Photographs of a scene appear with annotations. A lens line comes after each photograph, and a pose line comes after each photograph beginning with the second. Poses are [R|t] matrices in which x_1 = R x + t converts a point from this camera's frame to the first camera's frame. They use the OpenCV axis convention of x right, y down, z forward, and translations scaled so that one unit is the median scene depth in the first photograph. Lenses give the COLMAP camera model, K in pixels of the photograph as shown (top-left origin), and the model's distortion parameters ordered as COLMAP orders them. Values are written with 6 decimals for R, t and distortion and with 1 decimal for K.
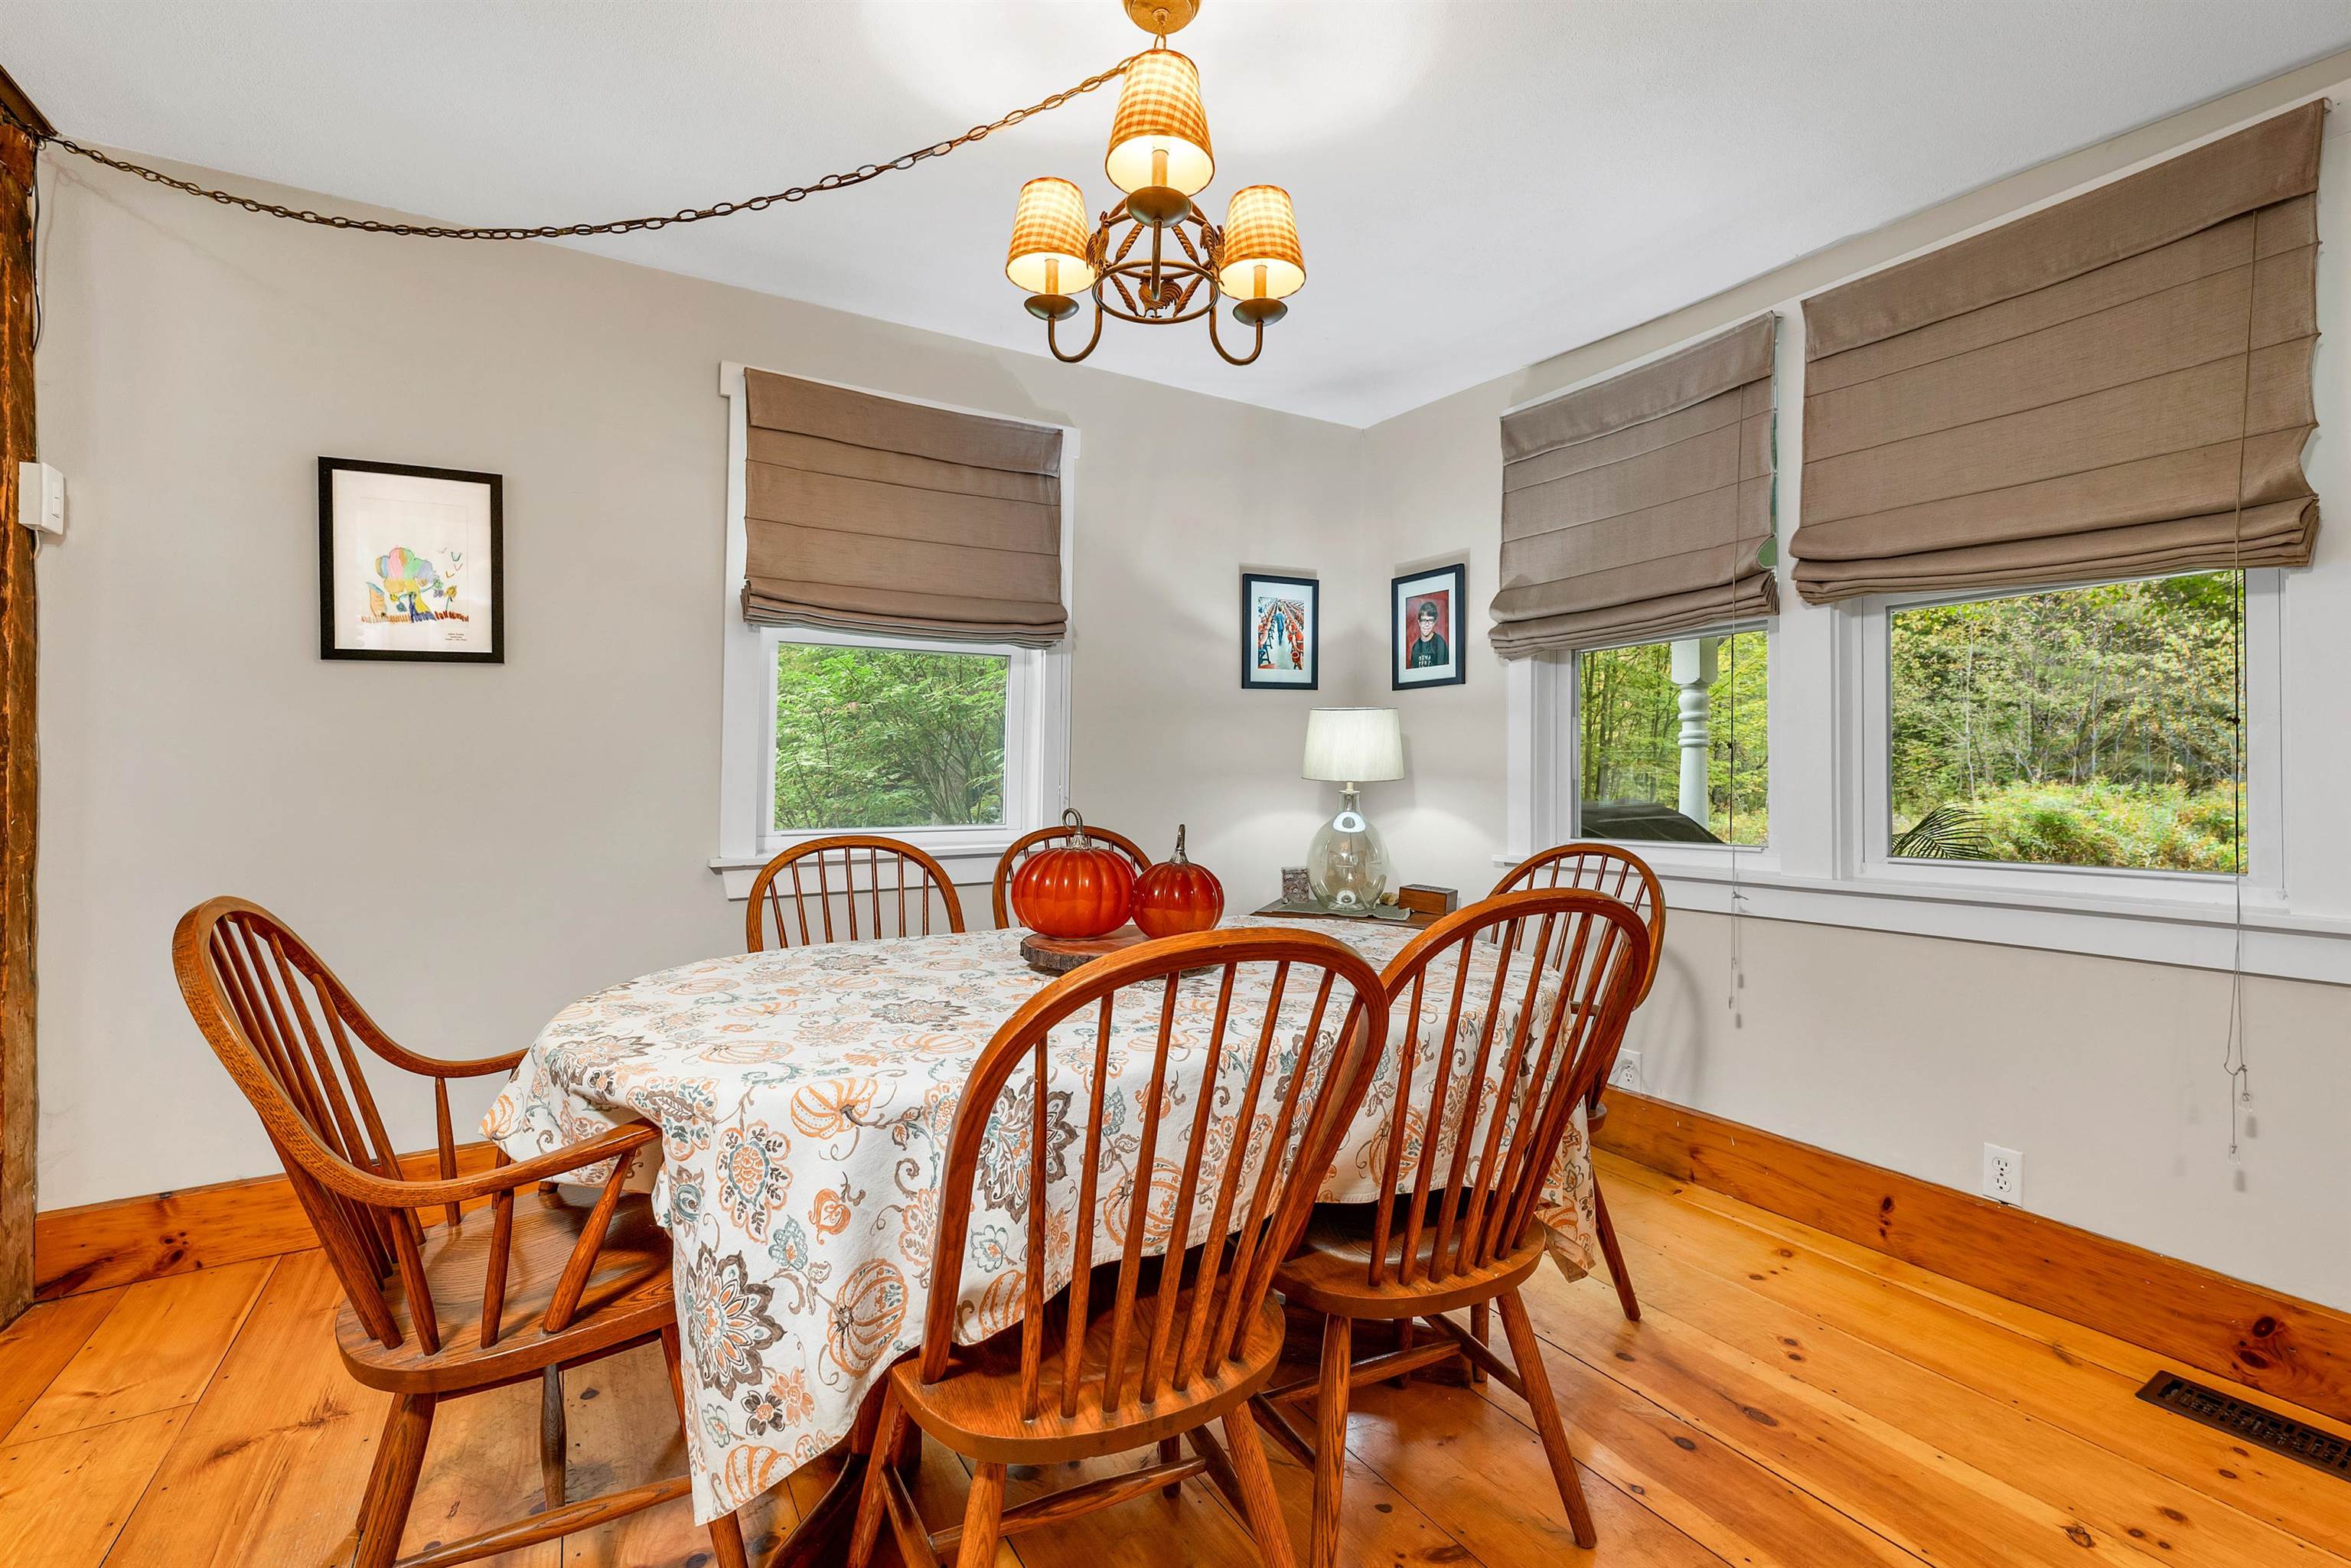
lens RADIAL K [[1045.7, 0, 1174.1], [0, 1045.7, 763.1], [0, 0, 1]] dist [-0.001664, -0.000003]
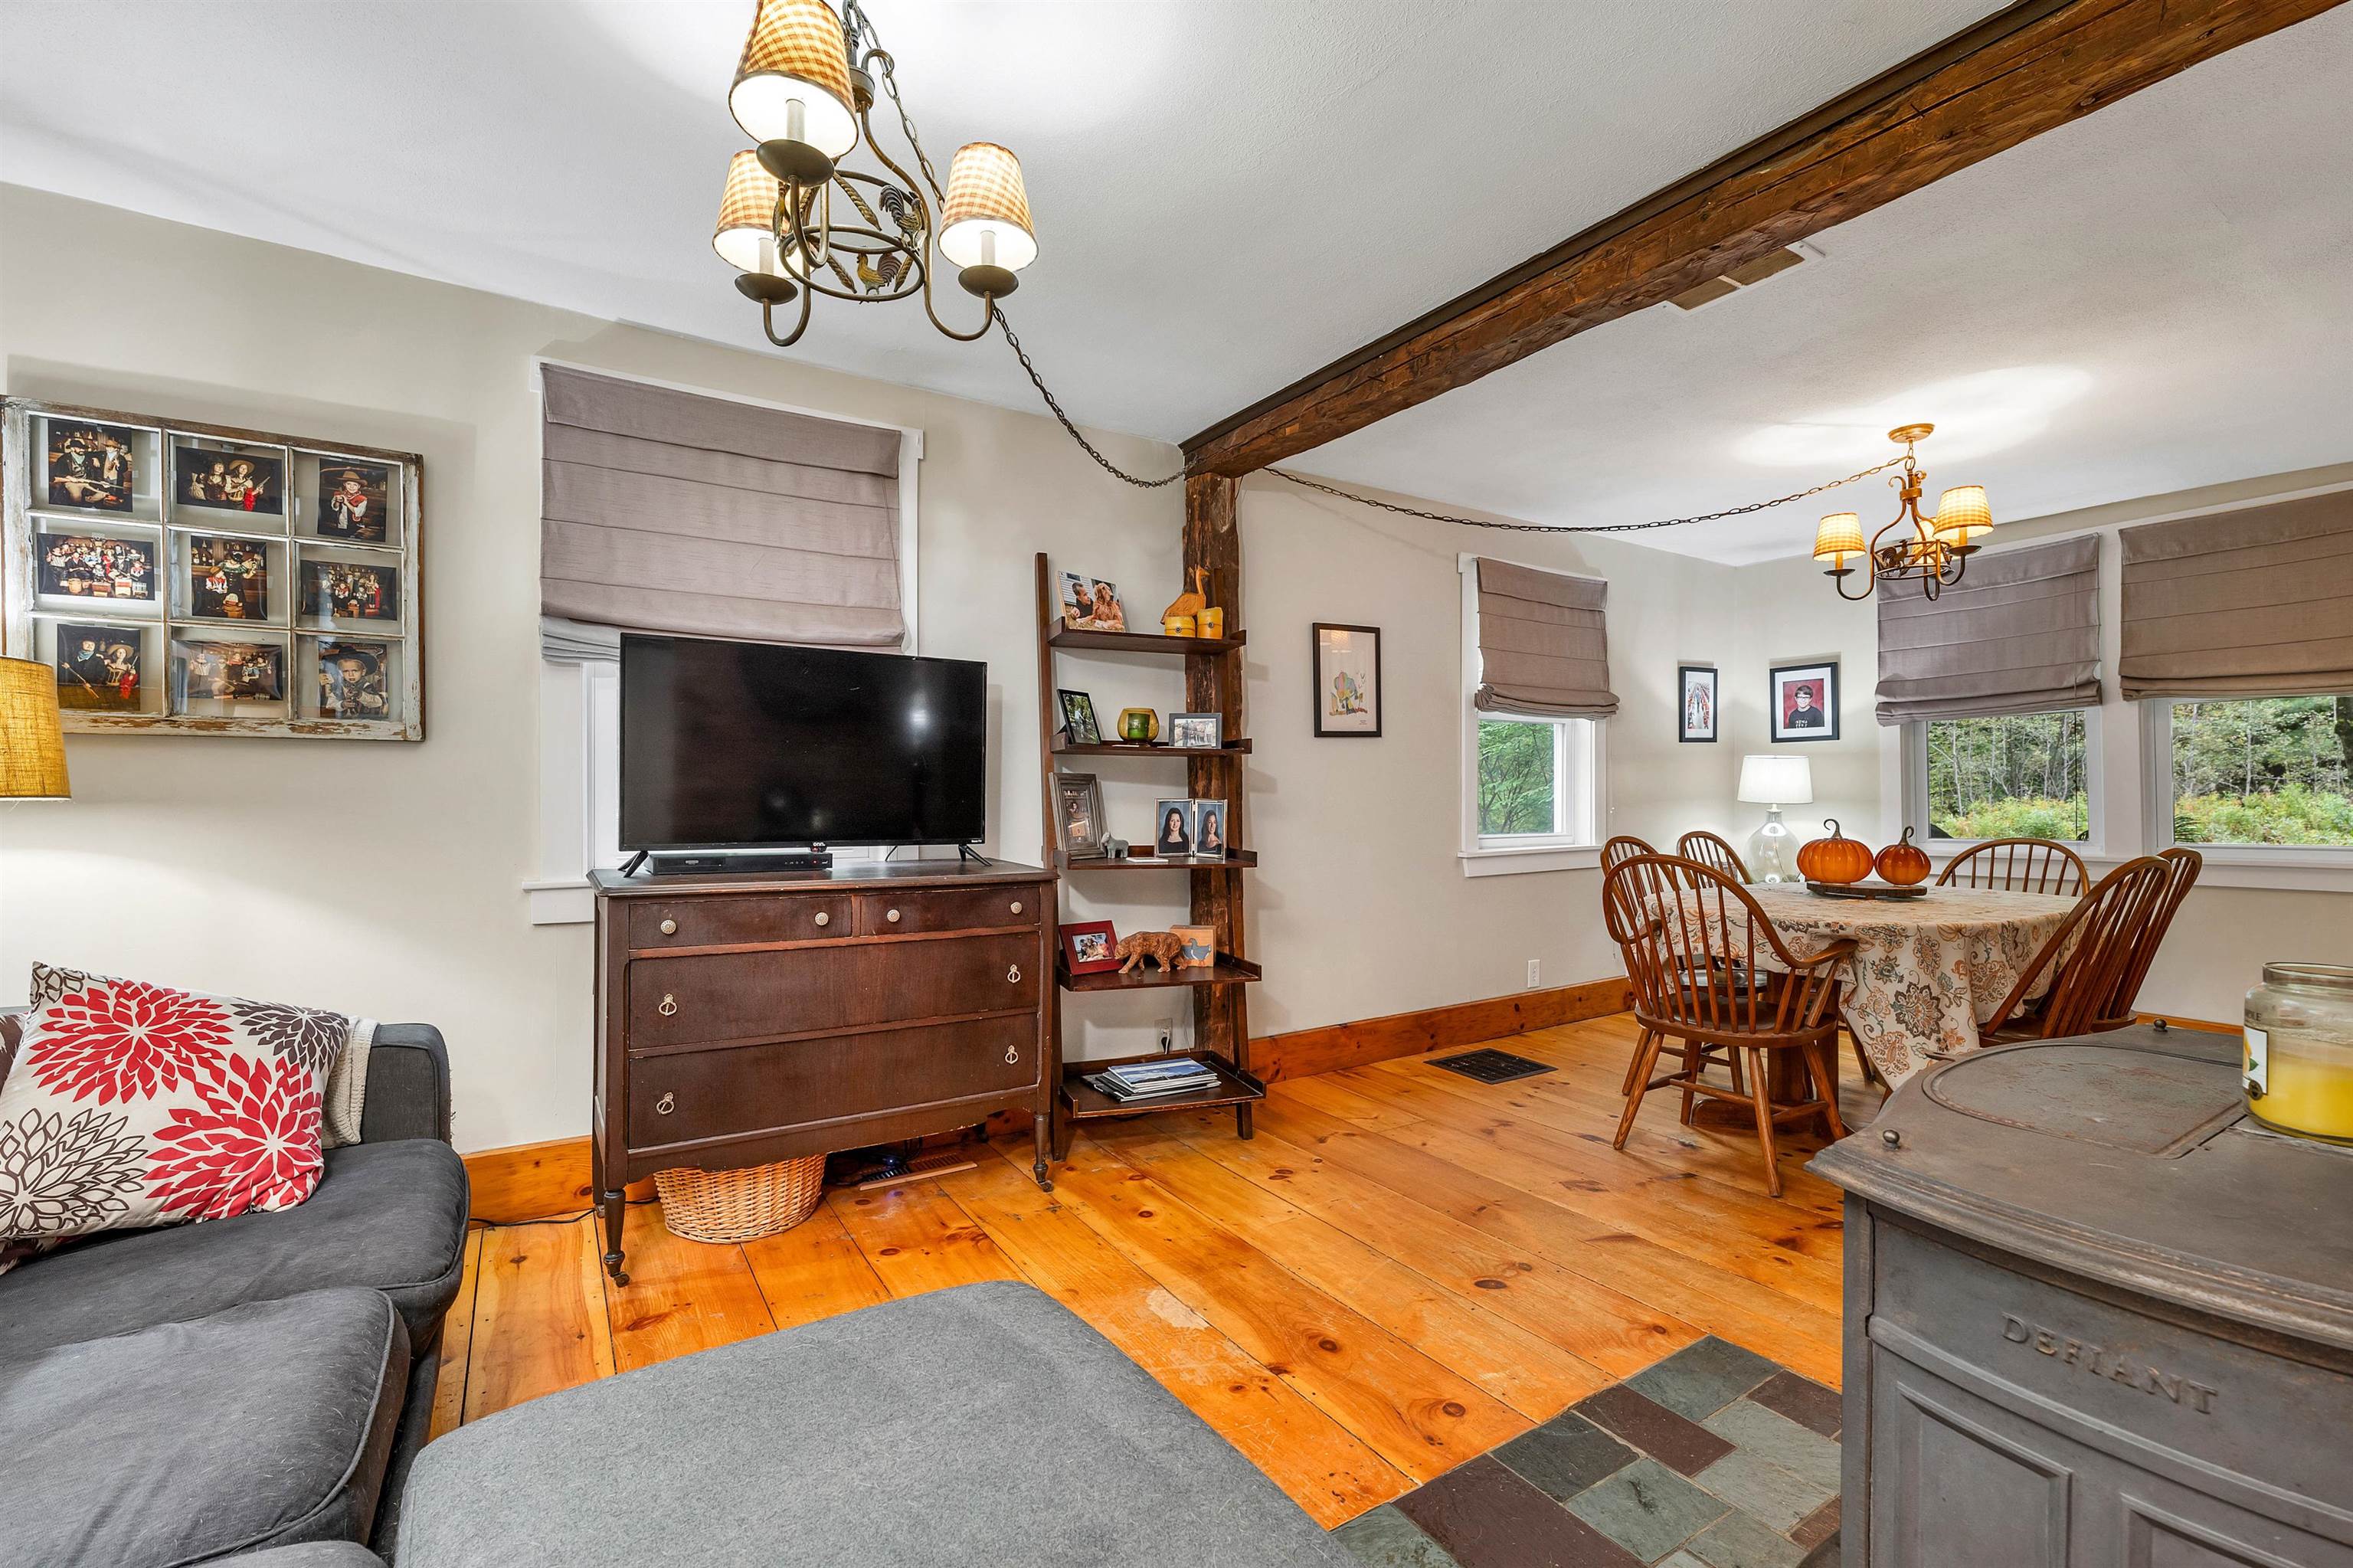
lens RADIAL K [[1021.8, 0, 1169.6], [0, 1021.8, 779.9], [0, 0, 1]] dist [-0.001265, -0.000864]
pose [[0.999325, -0.007239, 0.036003, -0.870622], [0.007440, 0.999957, -0.005465, -0.016964], [-0.035962, 0.005729, 0.999337, -0.541415]]
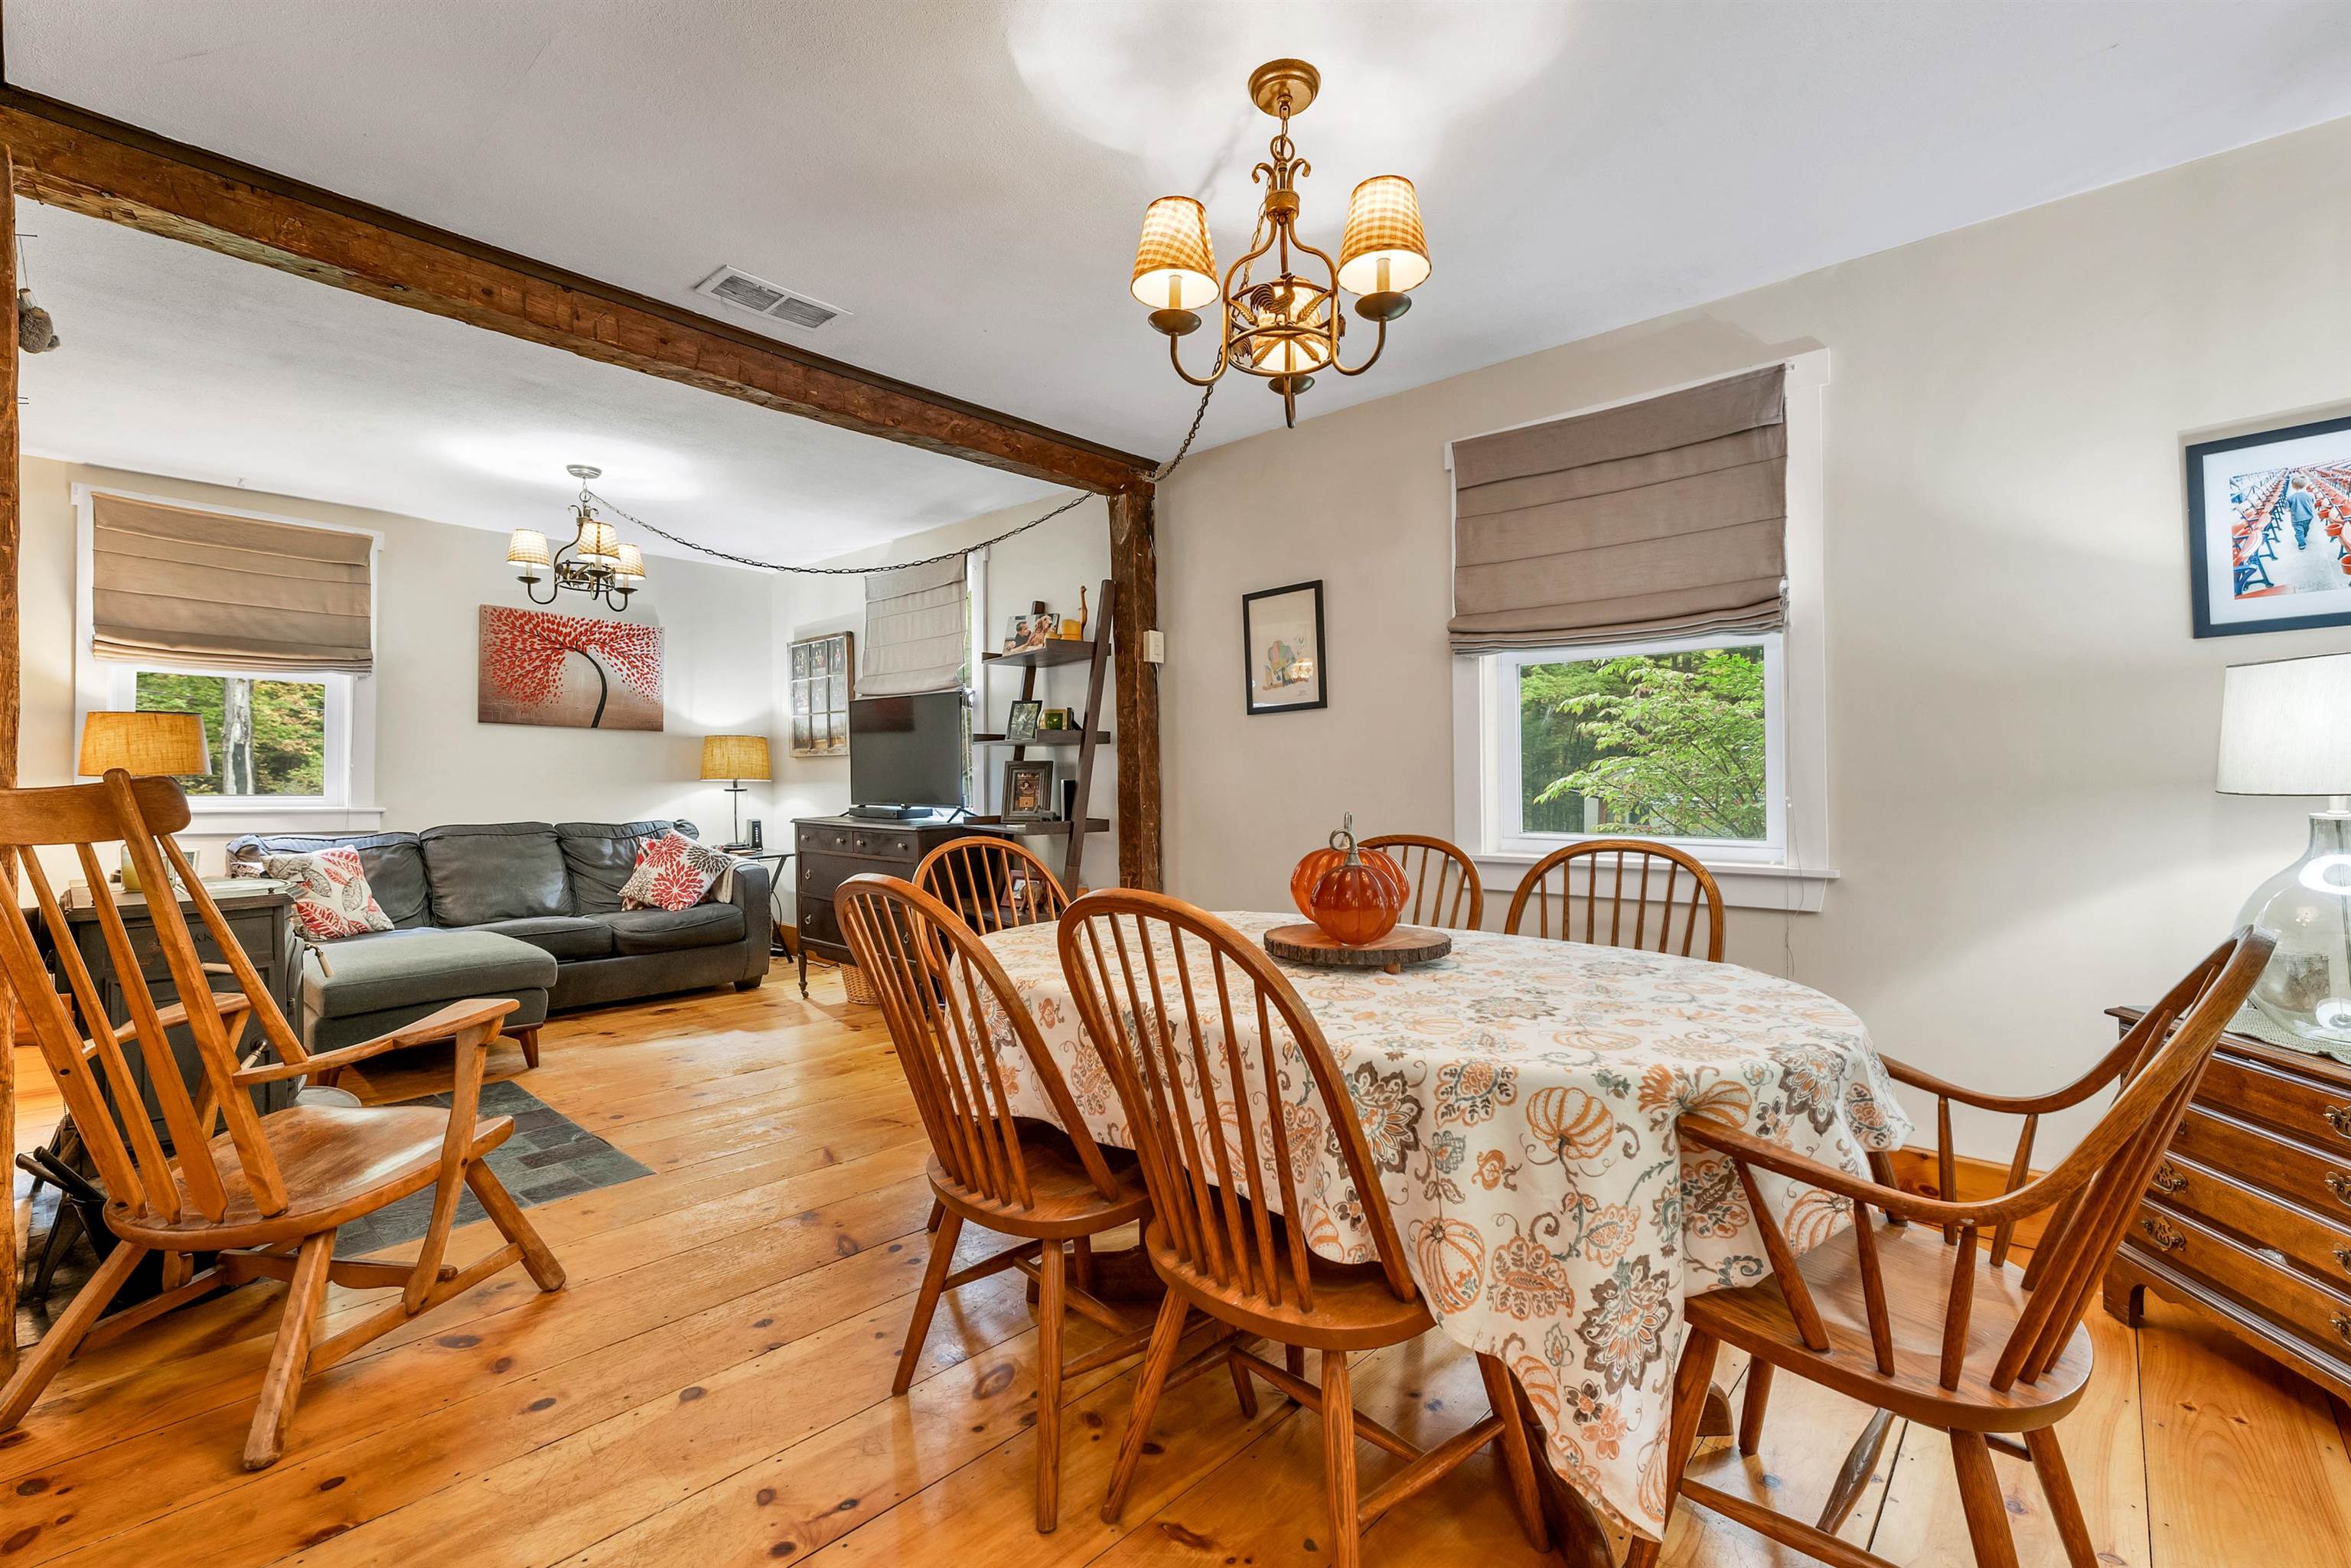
lens RADIAL K [[1020.9, 0, 1168.6], [0, 1020.9, 779.9], [0, 0, 1]] dist [-0.001265, -0.000864]
pose [[0.294812, -0.009823, -0.955505, 0.541333], [0.012007, 0.999906, -0.006575, 0.009137], [0.955480, -0.009535, 0.294903, 0.309686]]
